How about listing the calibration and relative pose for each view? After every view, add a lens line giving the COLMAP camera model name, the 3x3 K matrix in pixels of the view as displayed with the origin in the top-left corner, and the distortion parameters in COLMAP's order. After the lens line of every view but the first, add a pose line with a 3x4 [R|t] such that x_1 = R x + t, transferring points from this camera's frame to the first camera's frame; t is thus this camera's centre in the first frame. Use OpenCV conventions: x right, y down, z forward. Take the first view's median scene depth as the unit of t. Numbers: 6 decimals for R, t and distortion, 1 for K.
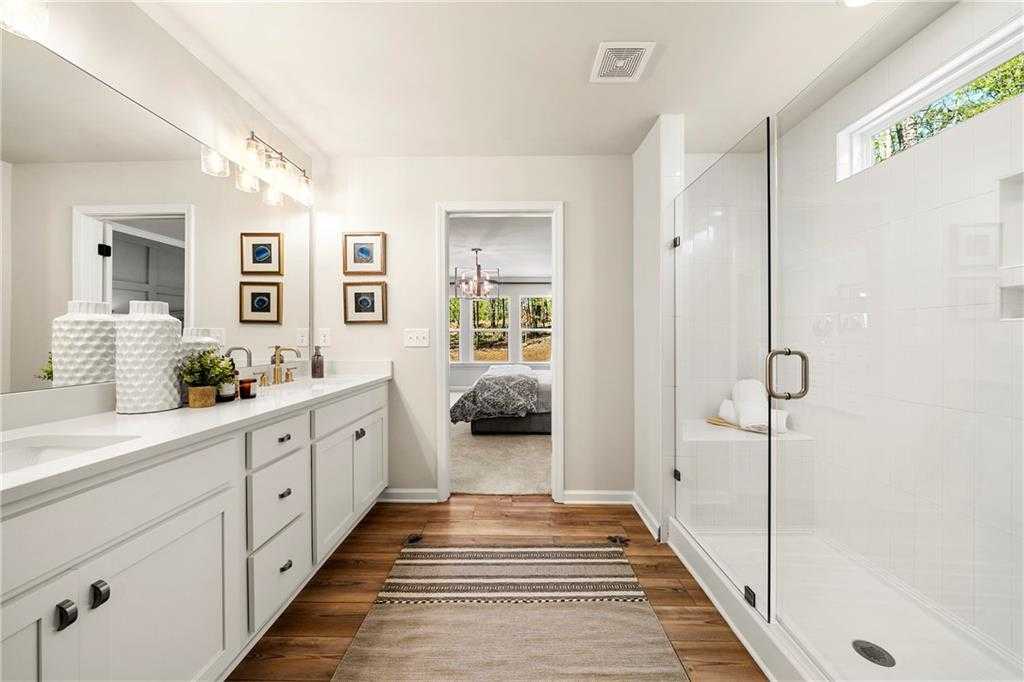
lens RADIAL K [[356.7, 0, 515.6], [0, 356.7, 336.2], [0, 0, 1]] dist [-0.001326, -0.000032]
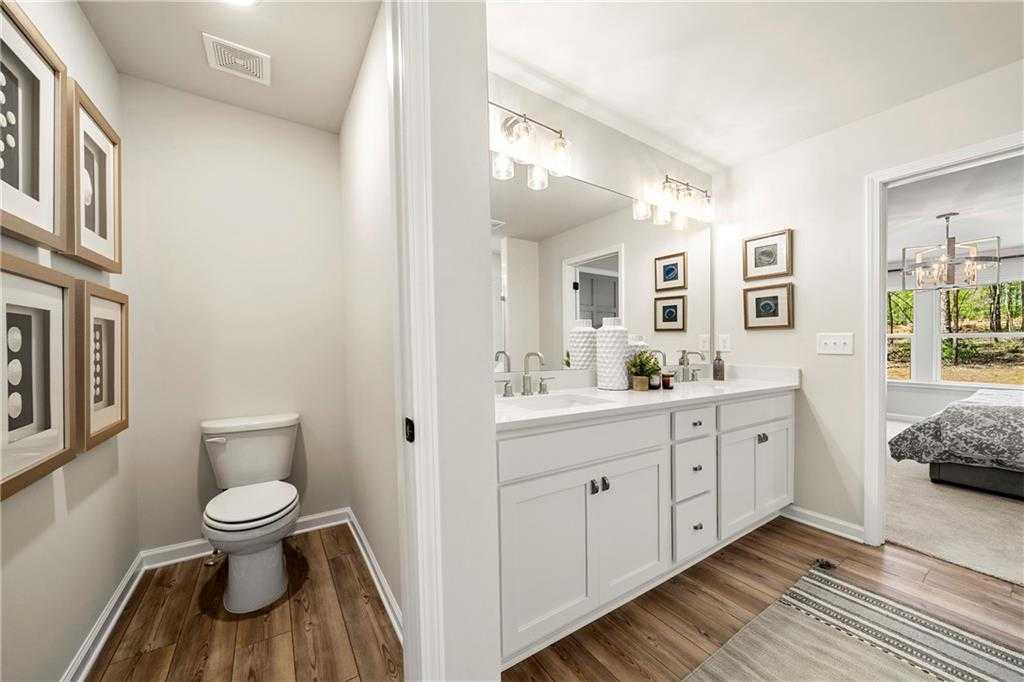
lens RADIAL K [[376.2, 0, 514.8], [0, 376.2, 344.5], [0, 0, 1]] dist [-0.008799, 0.000212]
pose [[0.555625, 0.004226, -0.831423, 0.044724], [-0.005564, 0.999984, 0.001364, 0.010154], [0.831415, 0.003868, 0.555639, -0.141694]]
